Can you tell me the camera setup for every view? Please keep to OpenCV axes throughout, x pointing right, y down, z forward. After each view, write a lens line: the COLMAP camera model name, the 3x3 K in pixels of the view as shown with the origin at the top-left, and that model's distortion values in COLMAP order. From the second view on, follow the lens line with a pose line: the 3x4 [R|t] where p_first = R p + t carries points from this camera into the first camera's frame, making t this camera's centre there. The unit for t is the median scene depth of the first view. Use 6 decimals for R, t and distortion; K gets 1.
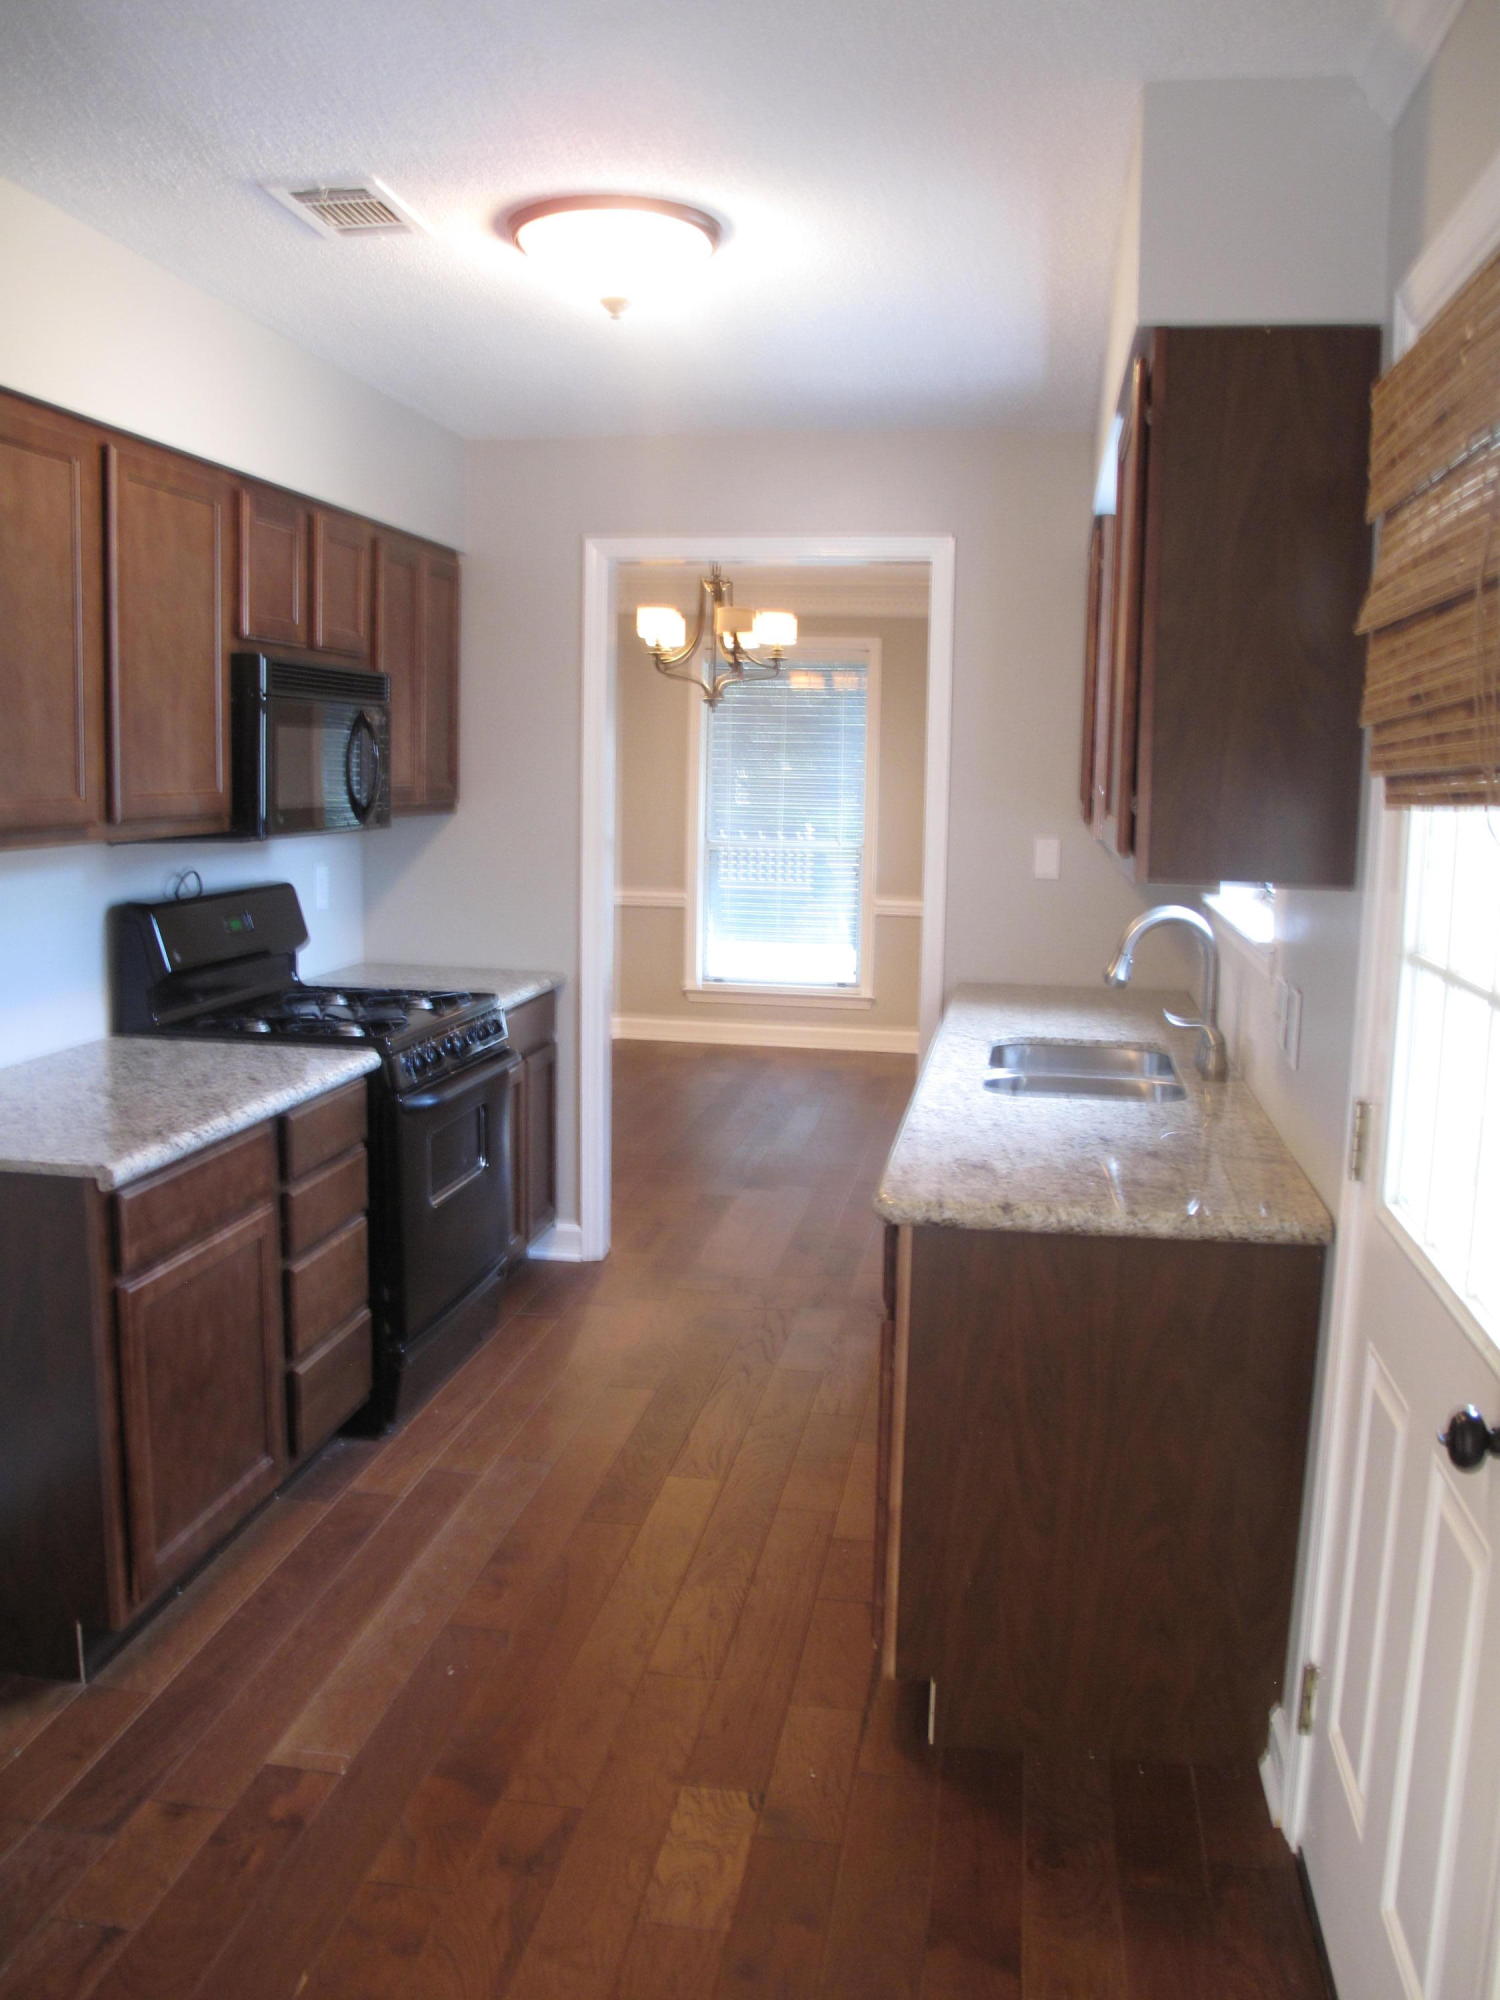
lens RADIAL K [[1680.5, 0, 776.4], [0, 1680.5, 999.1], [0, 0, 1]] dist [-0.147246, 0.103505]
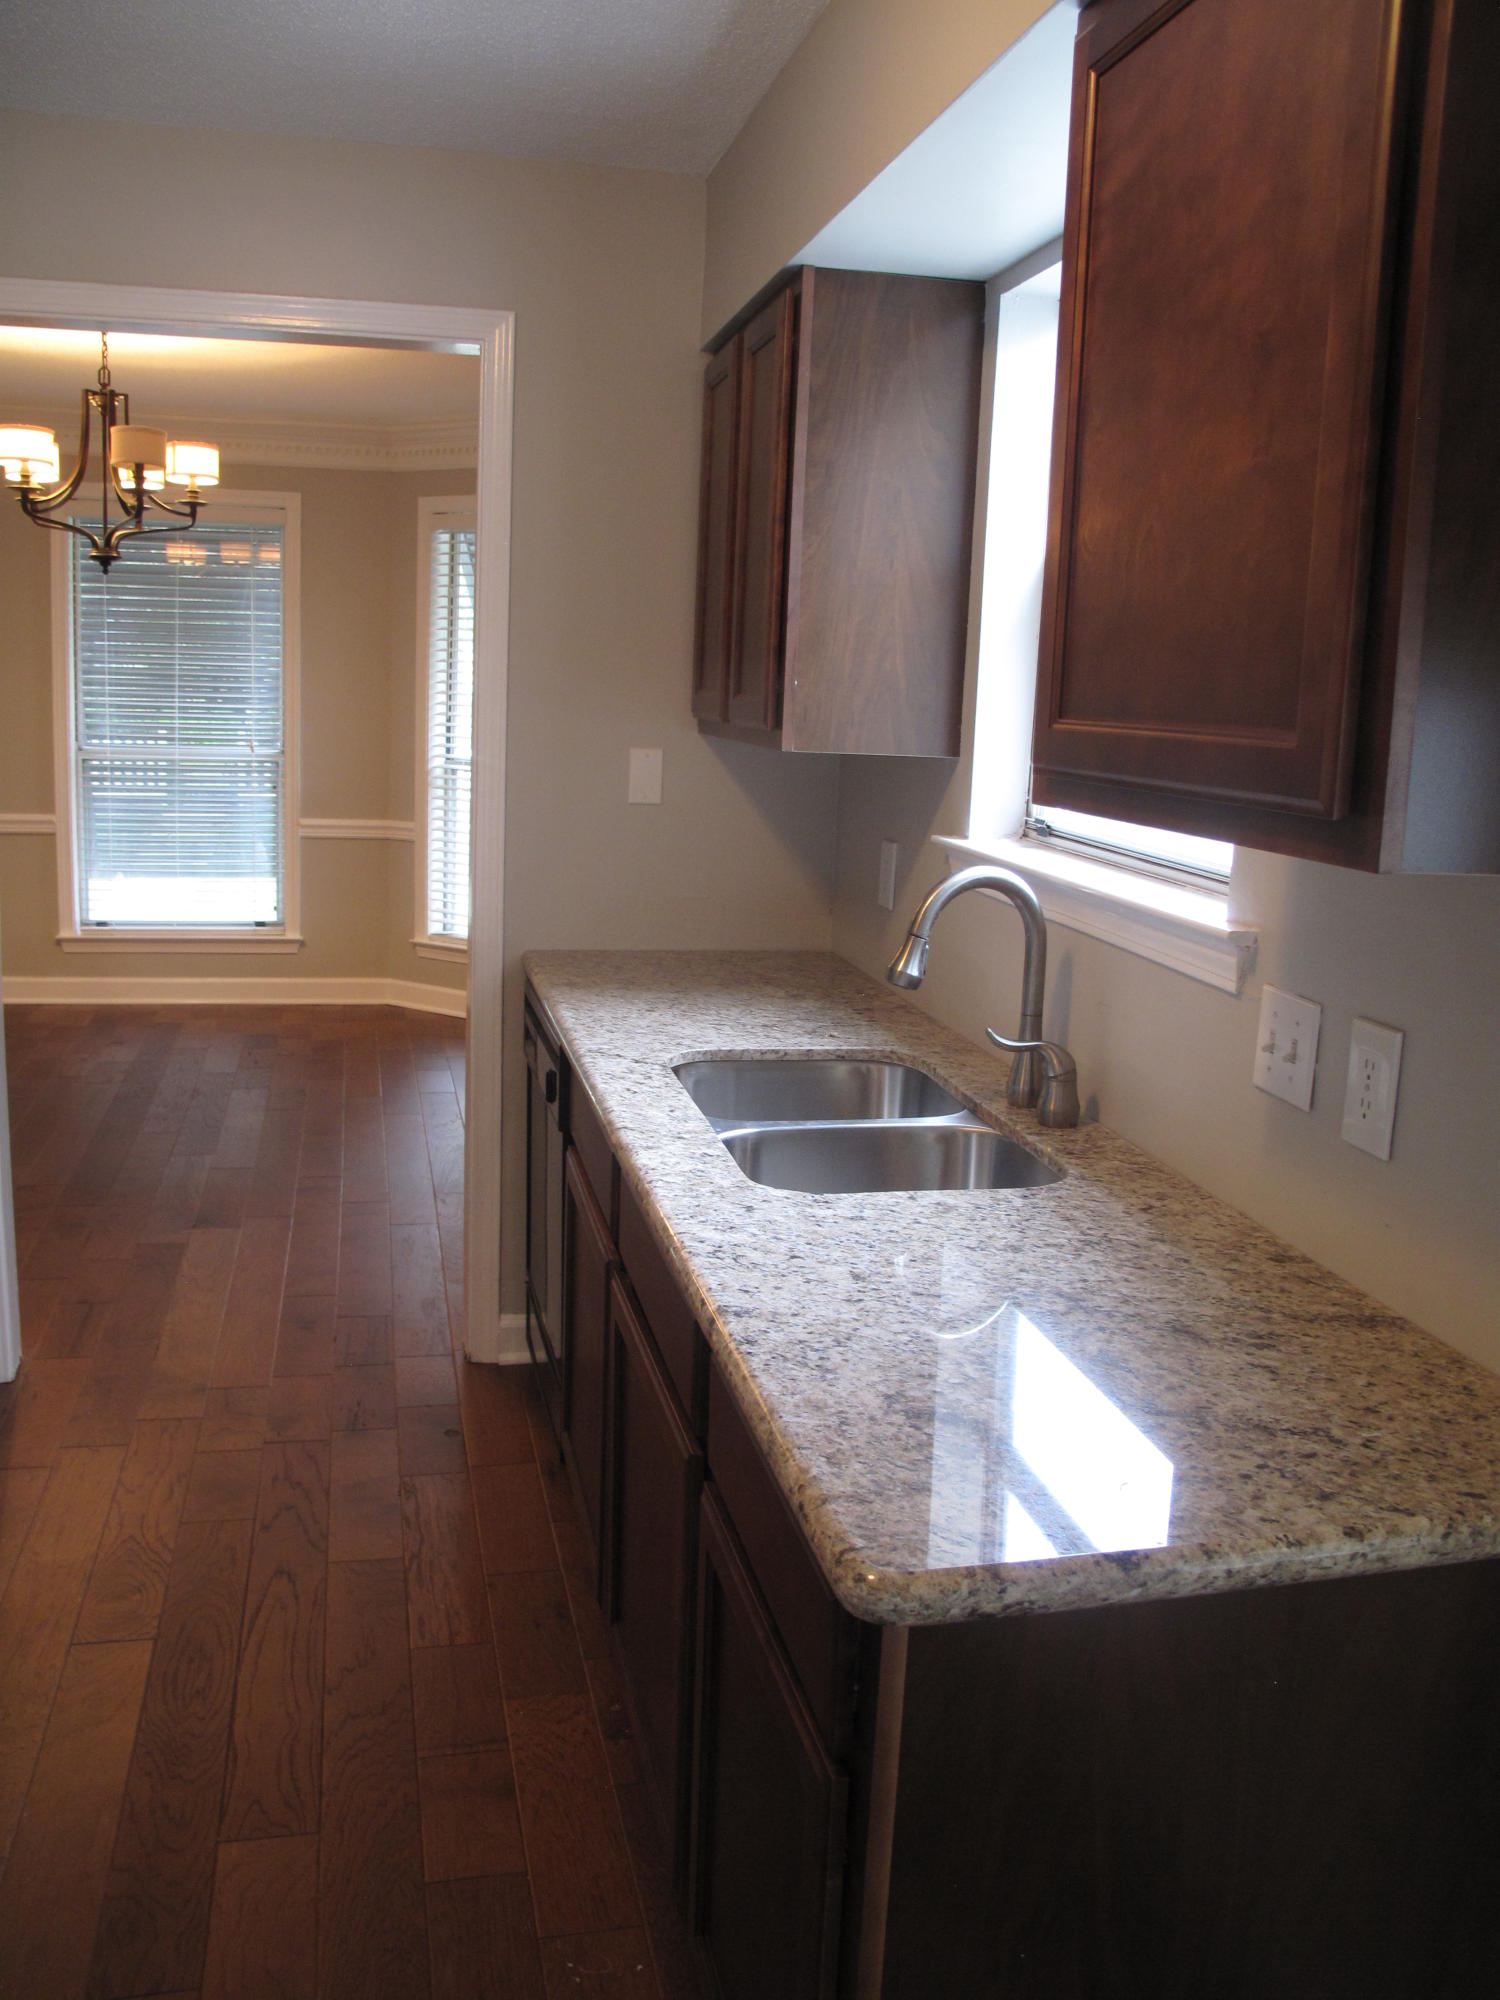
lens RADIAL K [[1680.5, 0, 776.4], [0, 1680.5, 999.1], [0, 0, 1]] dist [-0.147246, 0.103505]
pose [[0.926019, -0.053043, 0.373732, -0.063741], [0.030311, 0.997330, 0.066445, -0.036107], [-0.376258, -0.050201, 0.925154, 0.323744]]
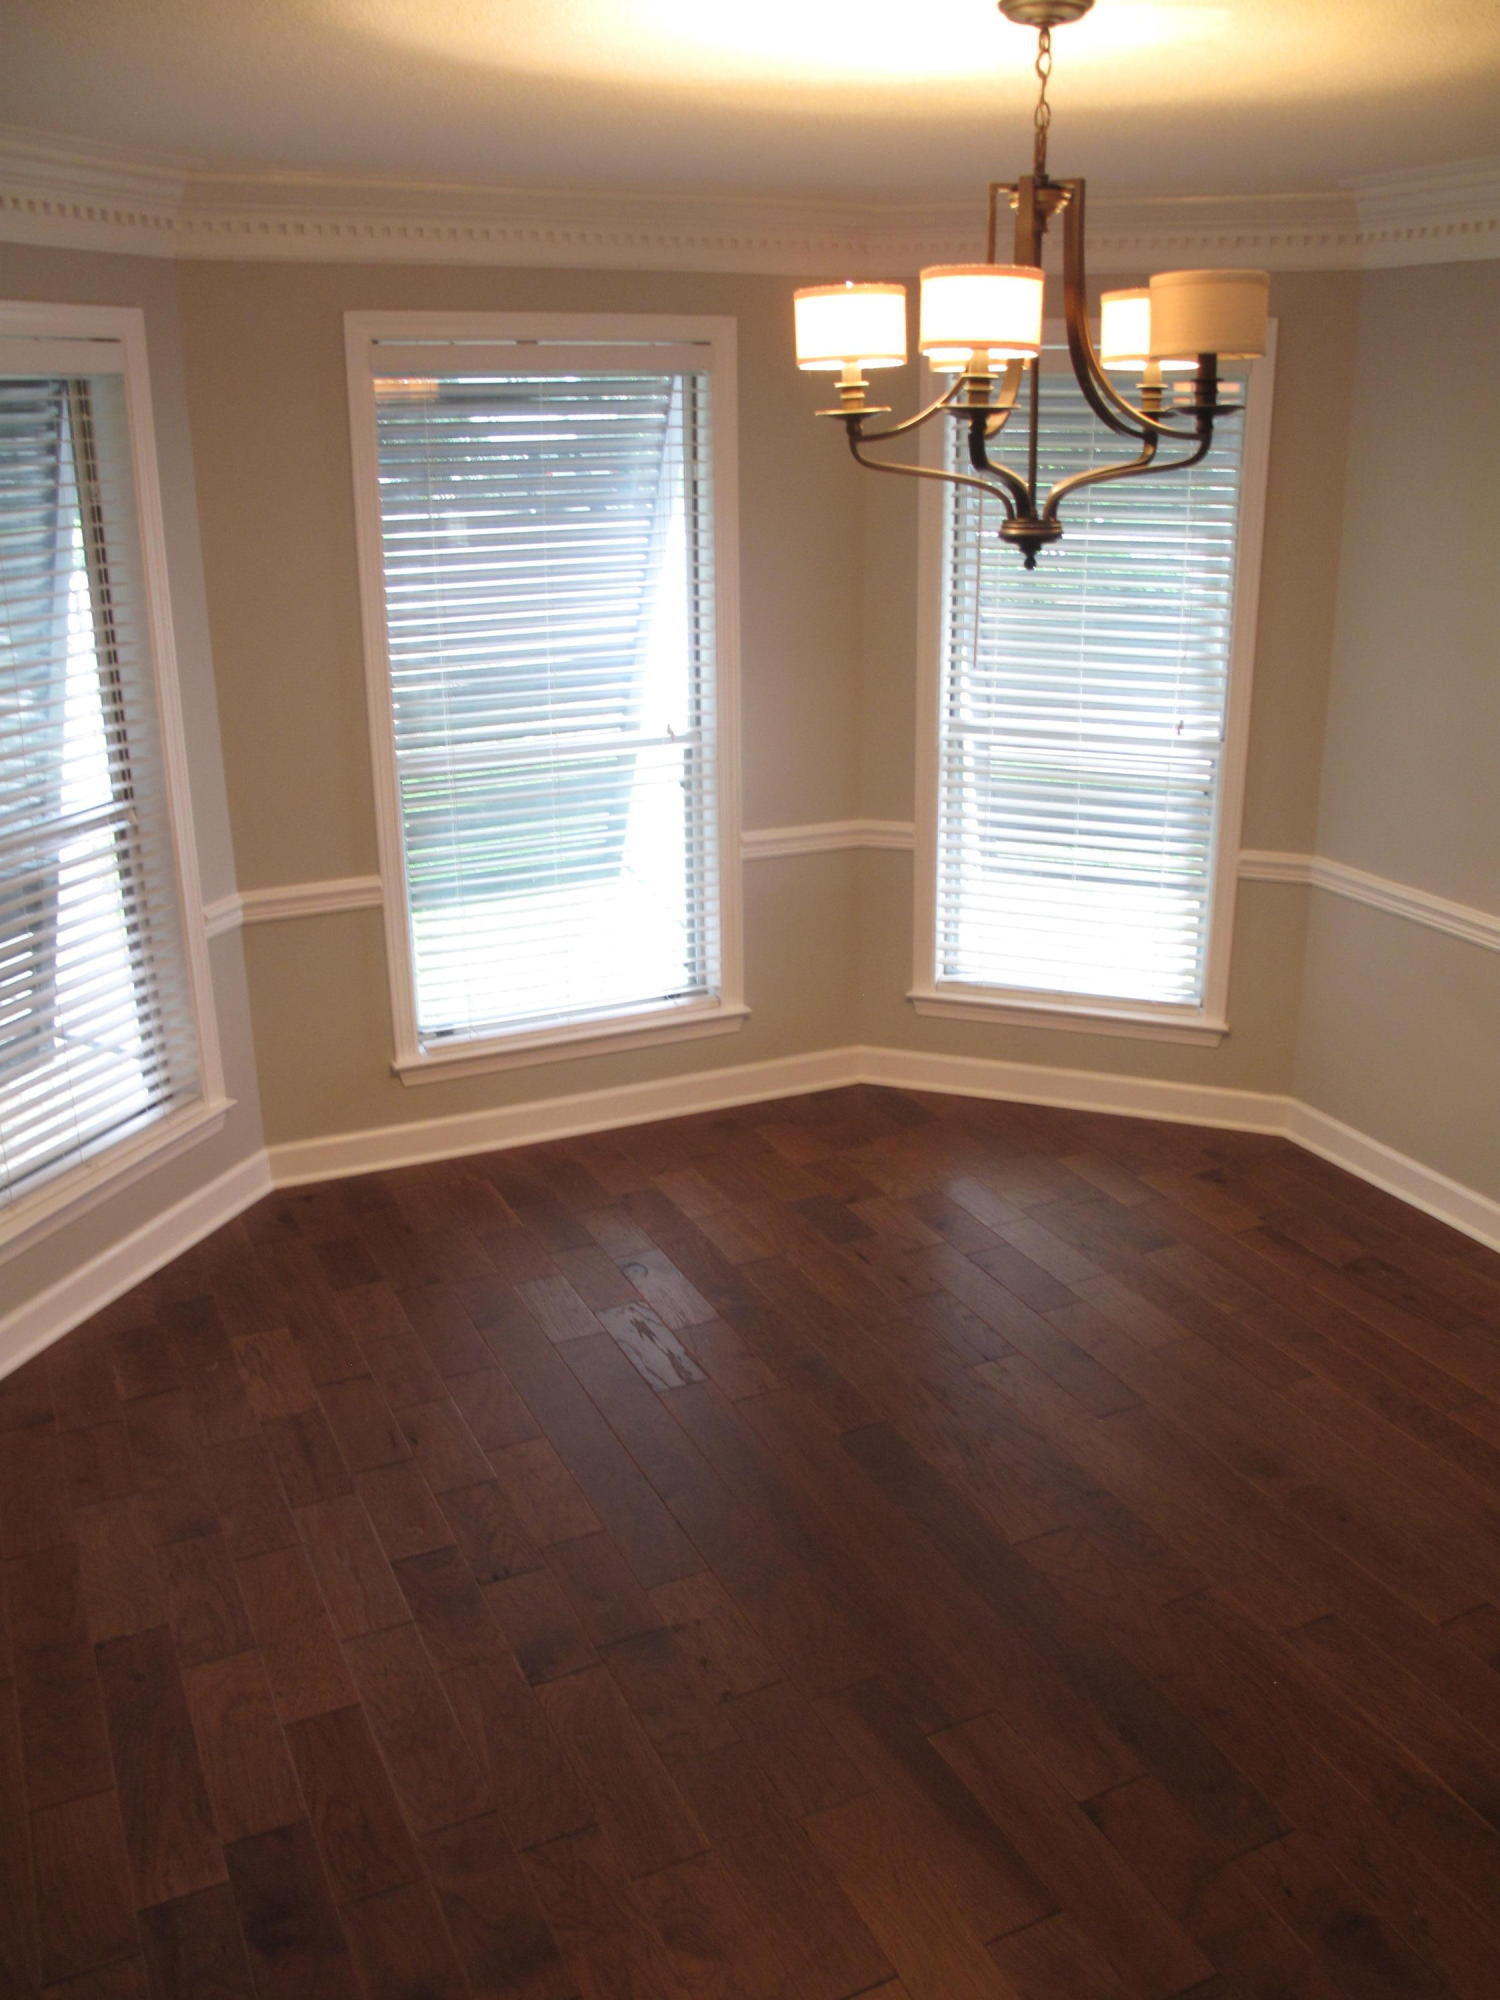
lens RADIAL K [[1680.5, 0, 776.4], [0, 1680.5, 999.1], [0, 0, 1]] dist [-0.147246, 0.103505]
pose [[0.841263, -0.207000, 0.499427, -0.399954], [0.103073, 0.968261, 0.227698, -0.248903], [-0.530709, -0.140077, 0.835898, 1.076626]]
